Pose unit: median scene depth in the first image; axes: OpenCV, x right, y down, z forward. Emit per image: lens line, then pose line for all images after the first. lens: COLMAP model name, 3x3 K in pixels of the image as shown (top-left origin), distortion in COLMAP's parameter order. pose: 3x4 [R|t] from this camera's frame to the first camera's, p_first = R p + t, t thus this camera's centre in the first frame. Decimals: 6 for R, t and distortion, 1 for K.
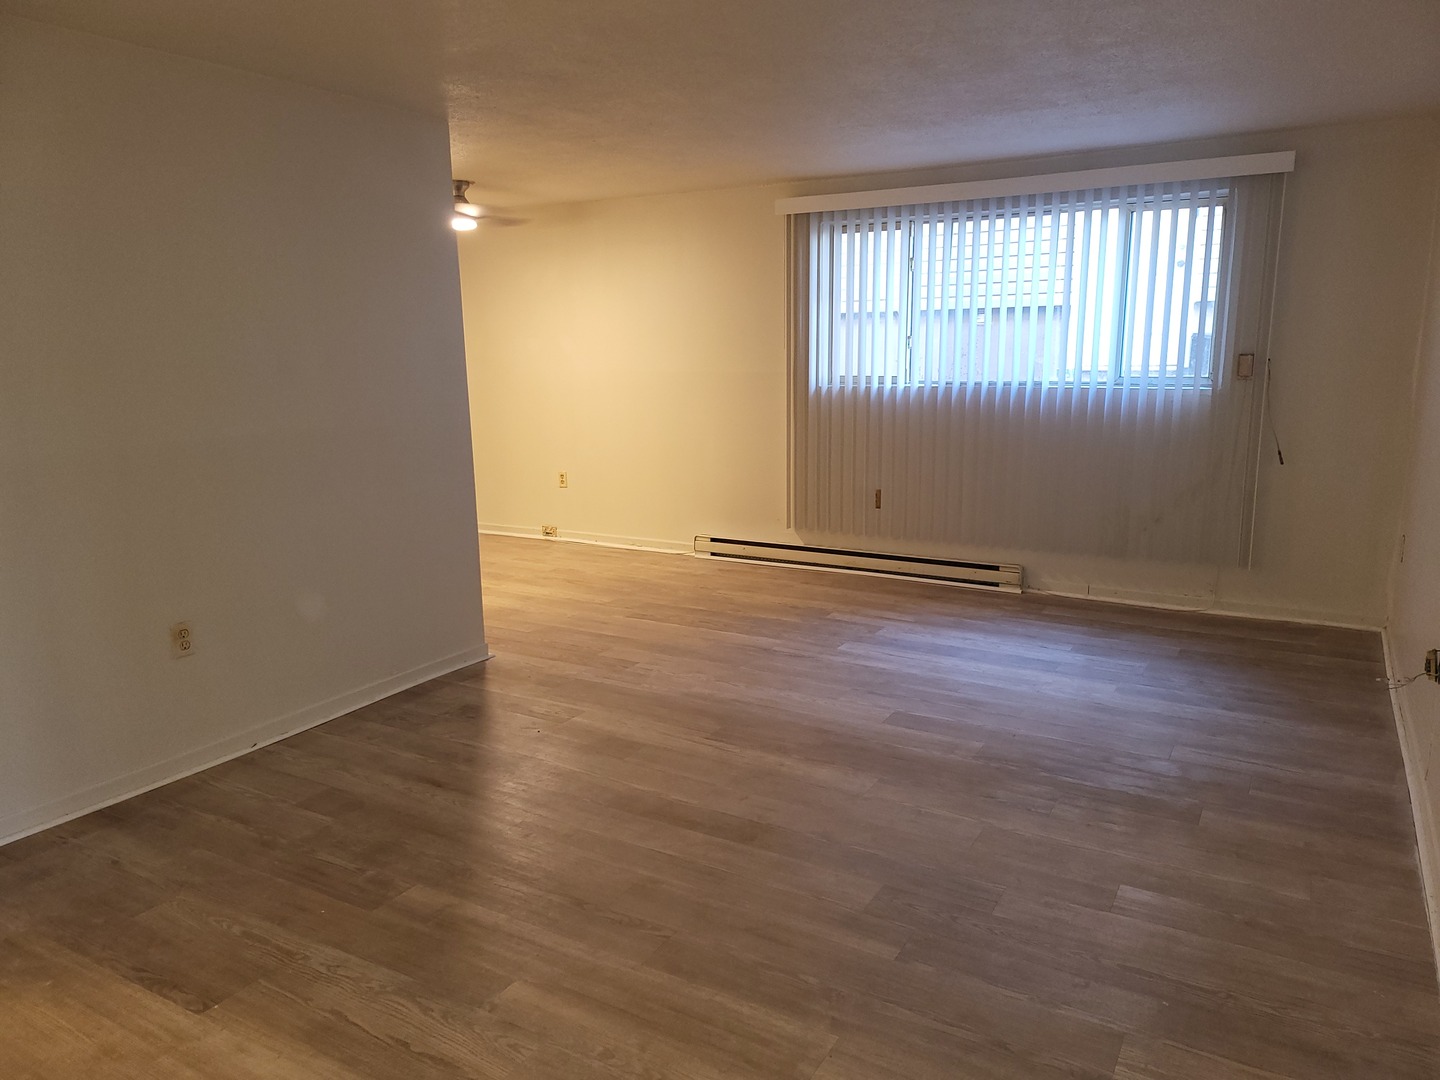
lens RADIAL K [[1003.8, 0, 727.4], [0, 1003.8, 540.3], [0, 0, 1]] dist [0.040468, -0.029812]
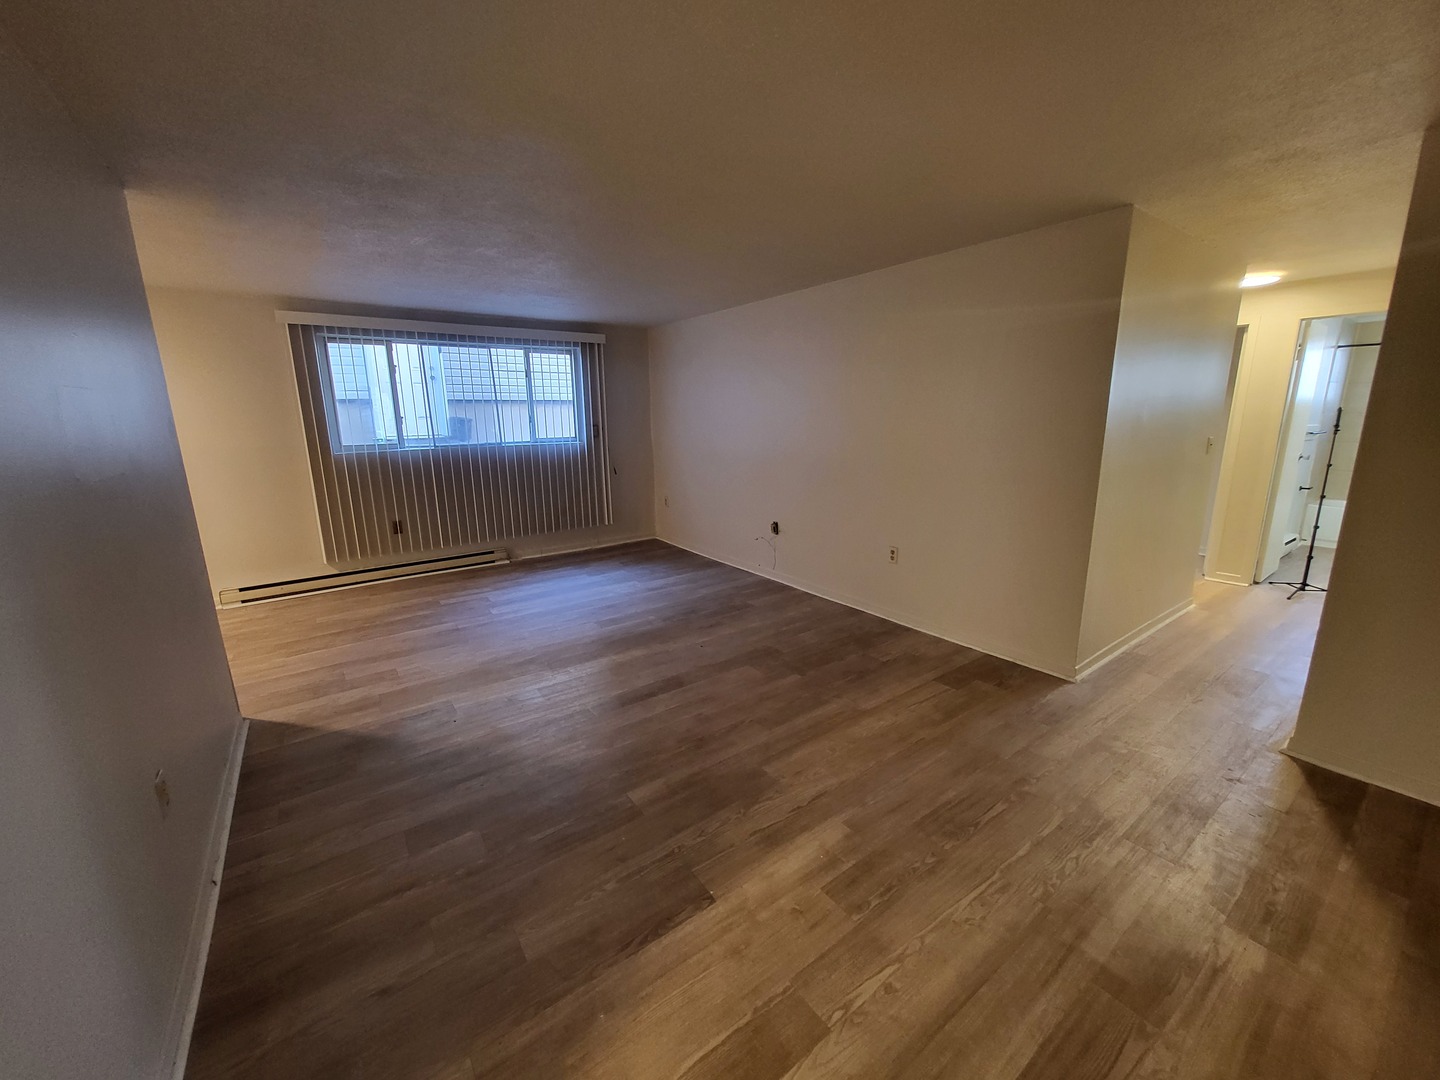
lens RADIAL K [[563.3, 0, 722.5], [0, 563.3, 534.7], [0, 0, 1]] dist [-0.000793, -0.000570]
pose [[0.404711, -0.189101, 0.894679, -0.531633], [0.187982, 0.974693, 0.120978, -0.054621], [-0.894915, 0.119222, 0.430016, 0.287419]]
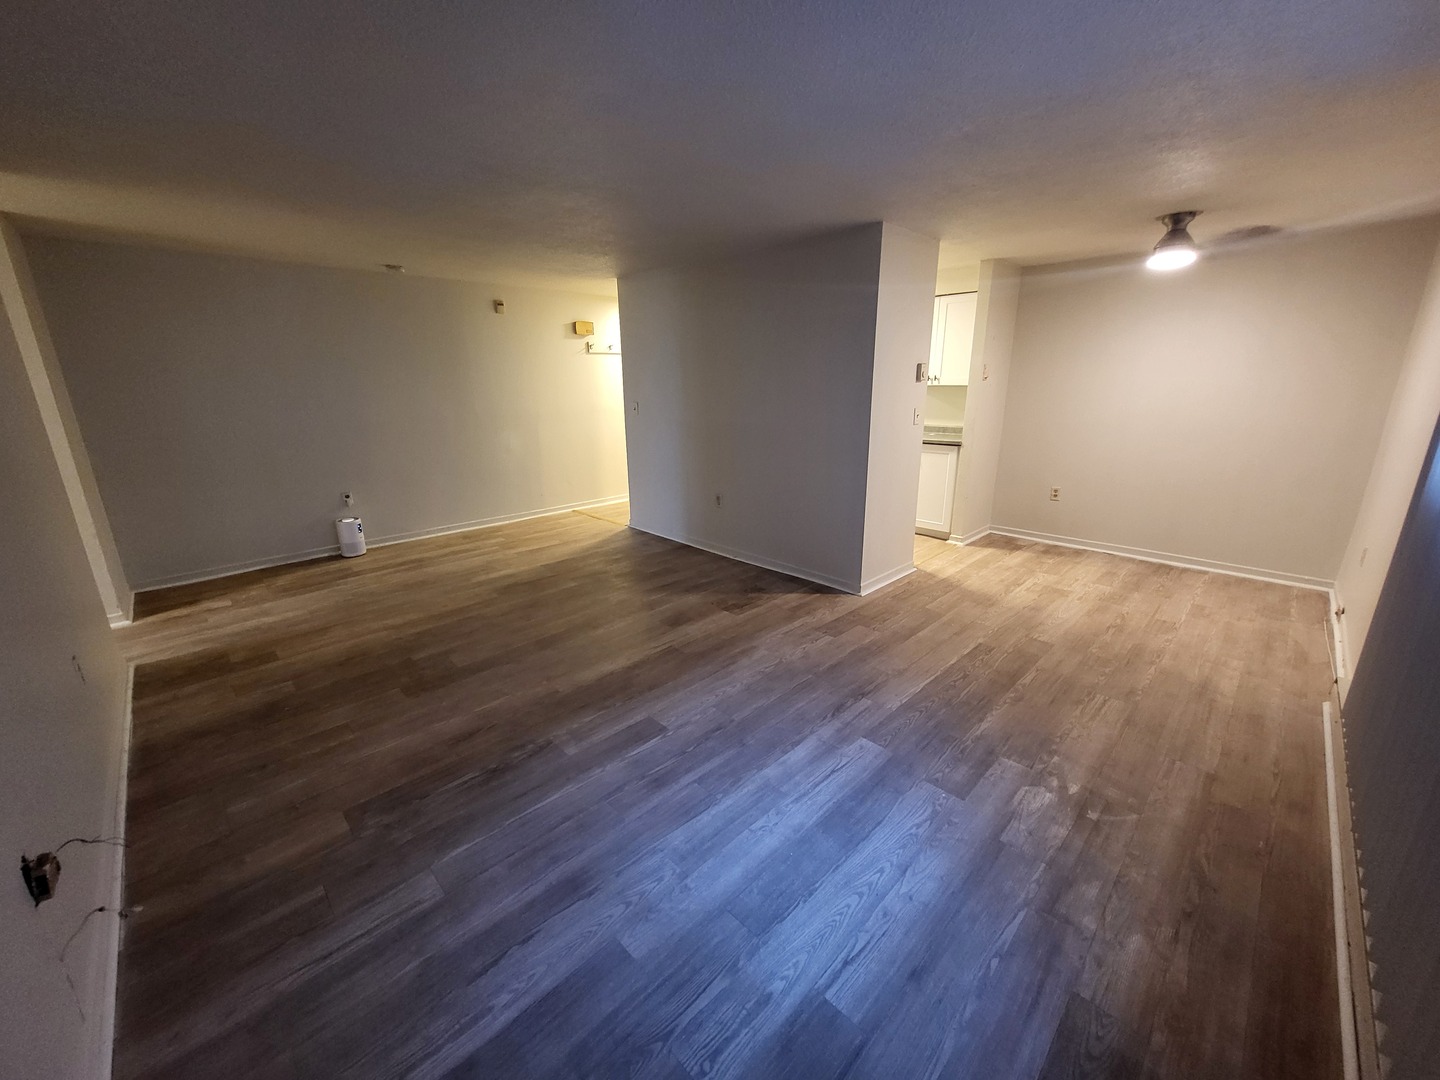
lens RADIAL K [[563.3, 0, 725.8], [0, 563.3, 528.2], [0, 0, 1]] dist [-0.000793, -0.000570]
pose [[-0.256863, 0.265541, -0.929252, 0.572469], [-0.175899, 0.932608, 0.315122, -0.208107], [0.950306, 0.244398, -0.192844, 0.965335]]
